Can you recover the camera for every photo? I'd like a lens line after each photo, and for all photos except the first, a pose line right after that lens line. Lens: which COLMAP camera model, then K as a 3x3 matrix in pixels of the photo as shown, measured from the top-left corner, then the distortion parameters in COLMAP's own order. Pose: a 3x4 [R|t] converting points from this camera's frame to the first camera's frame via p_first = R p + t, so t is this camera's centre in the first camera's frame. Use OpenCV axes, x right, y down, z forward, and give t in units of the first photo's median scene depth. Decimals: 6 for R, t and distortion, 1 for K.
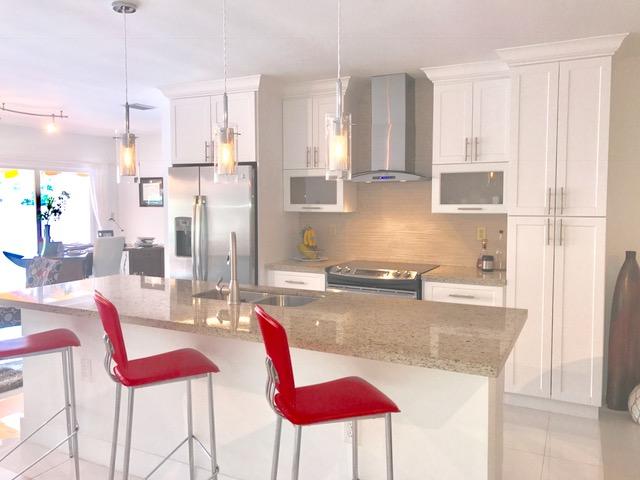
lens RADIAL K [[521.2, 0, 325.8], [0, 521.2, 236.1], [0, 0, 1]] dist [0.035104, -0.030011]
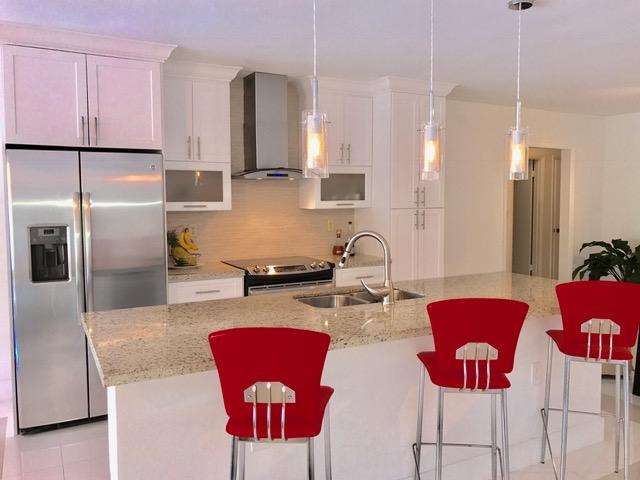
lens RADIAL K [[521.2, 0, 319.7], [0, 521.2, 241.6], [0, 0, 1]] dist [0.035104, -0.030011]
pose [[0.587265, -0.075179, 0.805896, -0.658978], [0.056149, 0.997062, 0.052095, -0.030732], [-0.807445, 0.014657, 0.589761, 0.327371]]
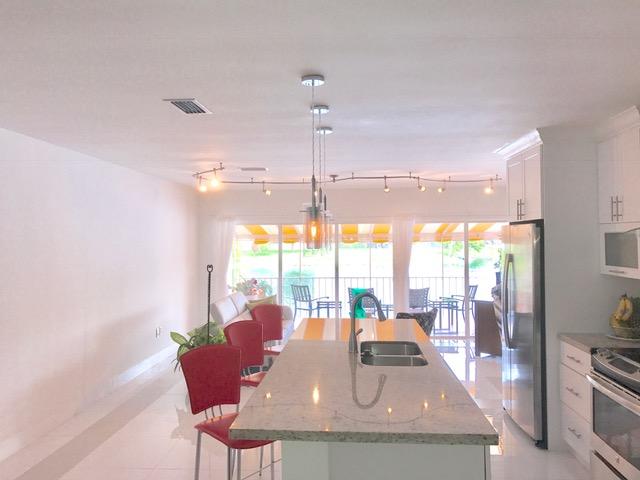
lens RADIAL K [[521.2, 0, 320.0], [0, 521.2, 238.2], [0, 0, 1]] dist [0.035104, -0.030011]
pose [[0.377038, -0.006311, -0.926176, 0.582002], [-0.051329, 0.998298, -0.027698, -0.063622], [0.924774, 0.057983, 0.376073, 0.289626]]
